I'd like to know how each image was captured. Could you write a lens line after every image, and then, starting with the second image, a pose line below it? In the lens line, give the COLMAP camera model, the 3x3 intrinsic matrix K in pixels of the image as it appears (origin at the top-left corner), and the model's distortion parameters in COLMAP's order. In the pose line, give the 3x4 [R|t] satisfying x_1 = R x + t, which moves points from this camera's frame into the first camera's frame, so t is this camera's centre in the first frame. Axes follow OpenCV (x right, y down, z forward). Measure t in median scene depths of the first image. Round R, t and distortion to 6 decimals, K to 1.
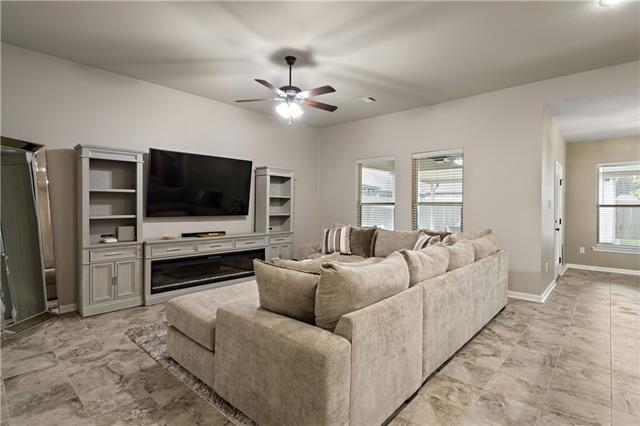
lens RADIAL K [[320.3, 0, 321.0], [0, 320.3, 205.1], [0, 0, 1]] dist [-0.002815, -0.000205]
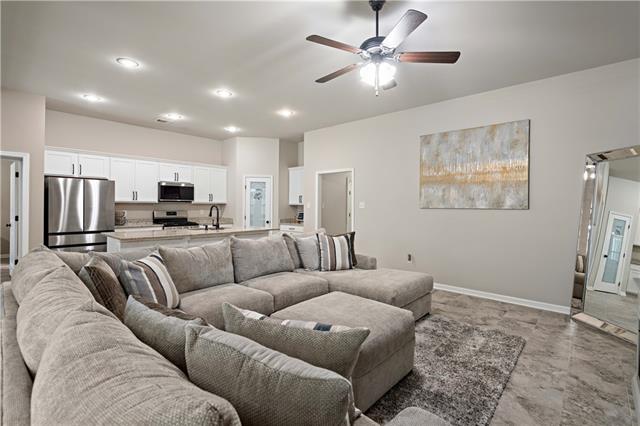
lens RADIAL K [[305.6, 0, 319.5], [0, 305.6, 207.6], [0, 0, 1]] dist [0.000289, 0.000043]
pose [[-0.999840, -0.017892, -0.000508, 0.023154], [-0.017894, 0.999834, 0.003407, -0.004200], [0.000447, 0.003416, -0.999994, 1.379763]]
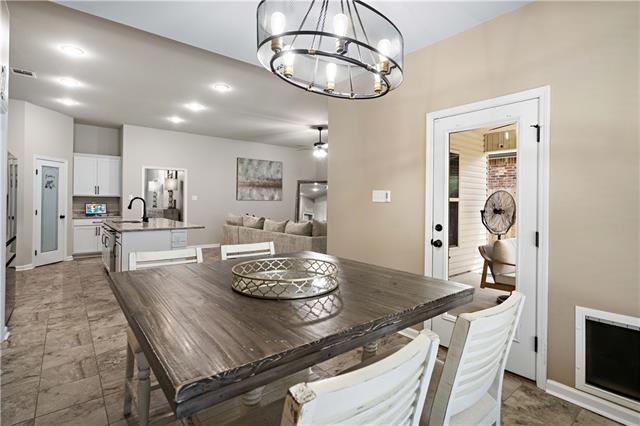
lens RADIAL K [[312.2, 0, 318.9], [0, 312.2, 199.0], [0, 0, 1]] dist [-0.000966, 0.000203]
pose [[-0.143737, -0.019850, -0.989417, 1.506556], [-0.008986, 0.999784, -0.018753, 0.020664], [0.989575, 0.006196, -0.143885, 1.041669]]
